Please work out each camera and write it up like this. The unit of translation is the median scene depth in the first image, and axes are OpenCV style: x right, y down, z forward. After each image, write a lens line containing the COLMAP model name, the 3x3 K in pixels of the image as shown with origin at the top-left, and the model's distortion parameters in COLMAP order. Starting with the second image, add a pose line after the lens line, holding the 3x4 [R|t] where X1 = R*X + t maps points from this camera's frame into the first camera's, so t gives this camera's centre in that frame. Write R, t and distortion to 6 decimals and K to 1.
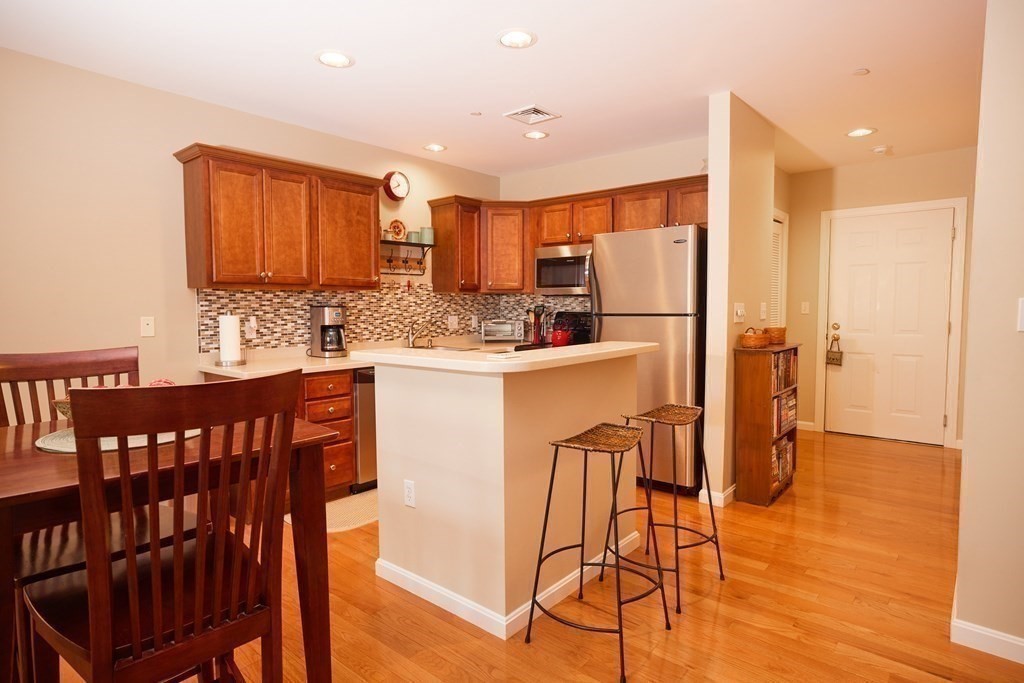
lens RADIAL K [[560.8, 0, 508.0], [0, 560.8, 339.4], [0, 0, 1]] dist [-0.007532, 0.010096]
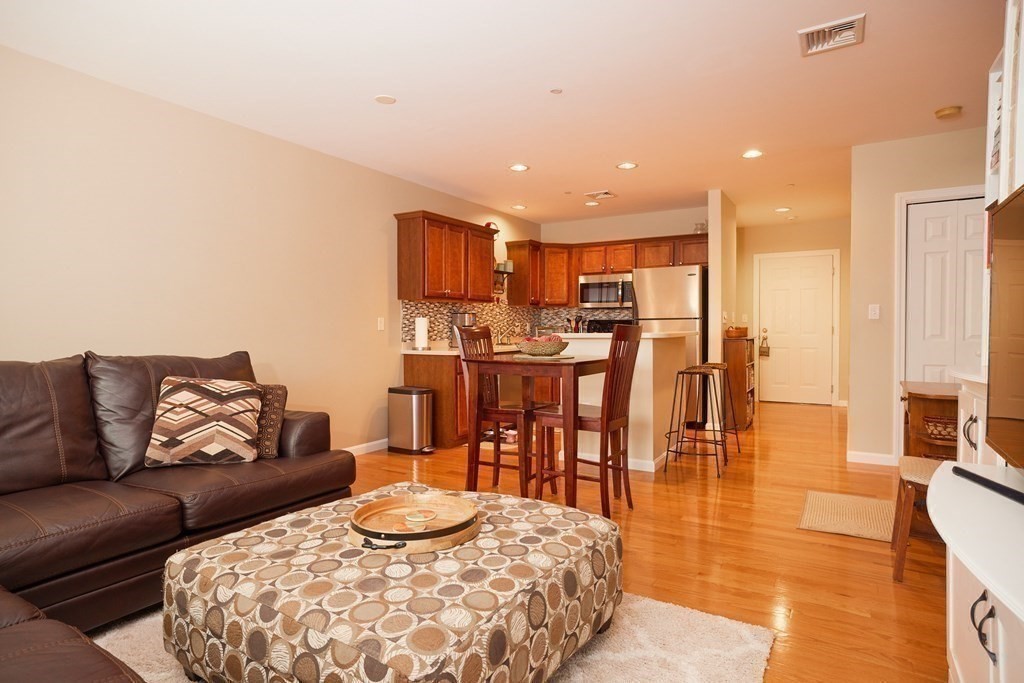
lens RADIAL K [[560.8, 0, 511.7], [0, 560.8, 336.2], [0, 0, 1]] dist [-0.007532, 0.010096]
pose [[0.985711, -0.001977, 0.168431, -0.428521], [0.009549, 0.998979, -0.044160, 0.065797], [-0.168172, 0.045138, 0.984724, -0.467673]]
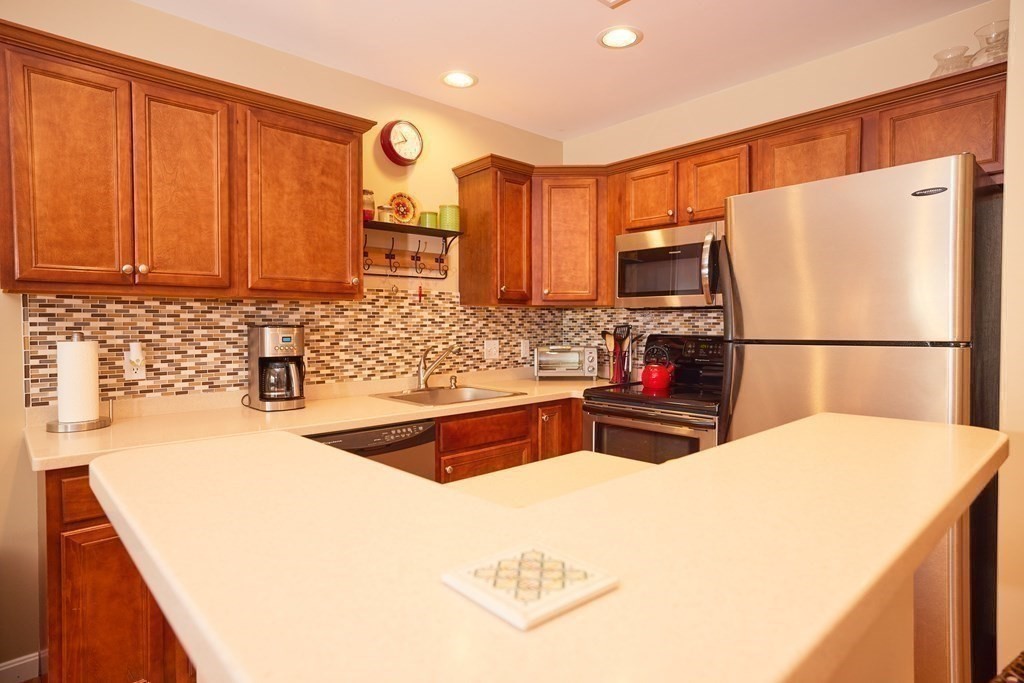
lens RADIAL K [[560.8, 0, 511.7], [0, 560.8, 340.0], [0, 0, 1]] dist [-0.007532, 0.010096]
pose [[0.993095, 0.004069, -0.117242, 0.006260], [-0.008131, 0.999382, -0.034187, -0.023625], [0.117031, 0.034904, 0.992515, 0.406315]]
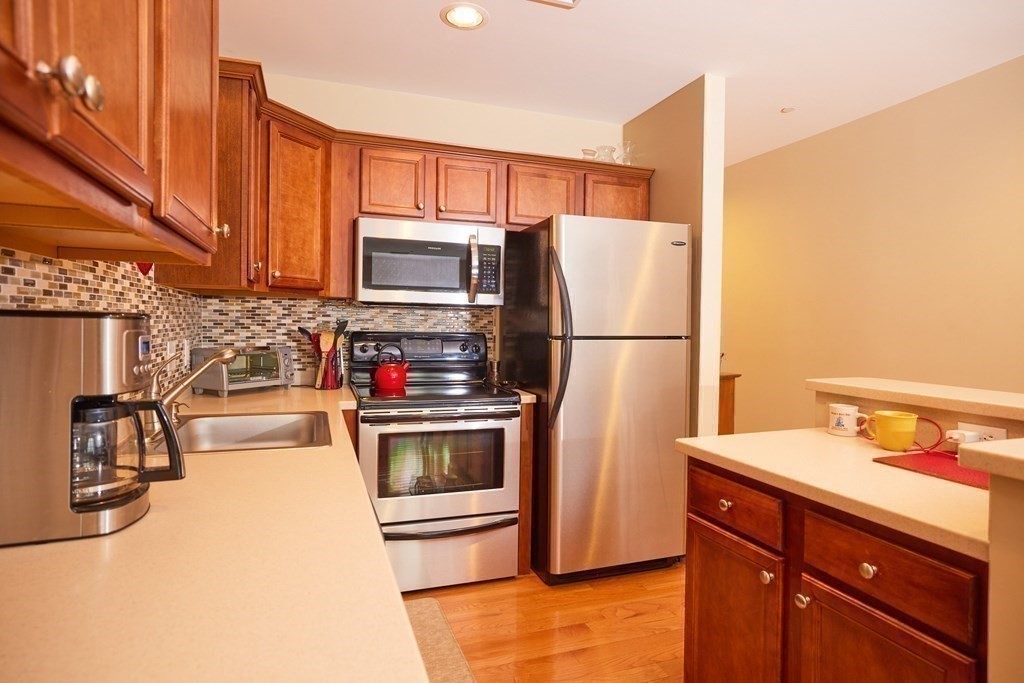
lens RADIAL K [[560.8, 0, 506.1], [0, 560.8, 335.0], [0, 0, 1]] dist [-0.007532, 0.010096]
pose [[0.506092, -0.006095, 0.862458, -0.412143], [0.036809, 0.999217, -0.014537, -0.038105], [-0.861693, 0.039103, 0.505920, 0.689636]]
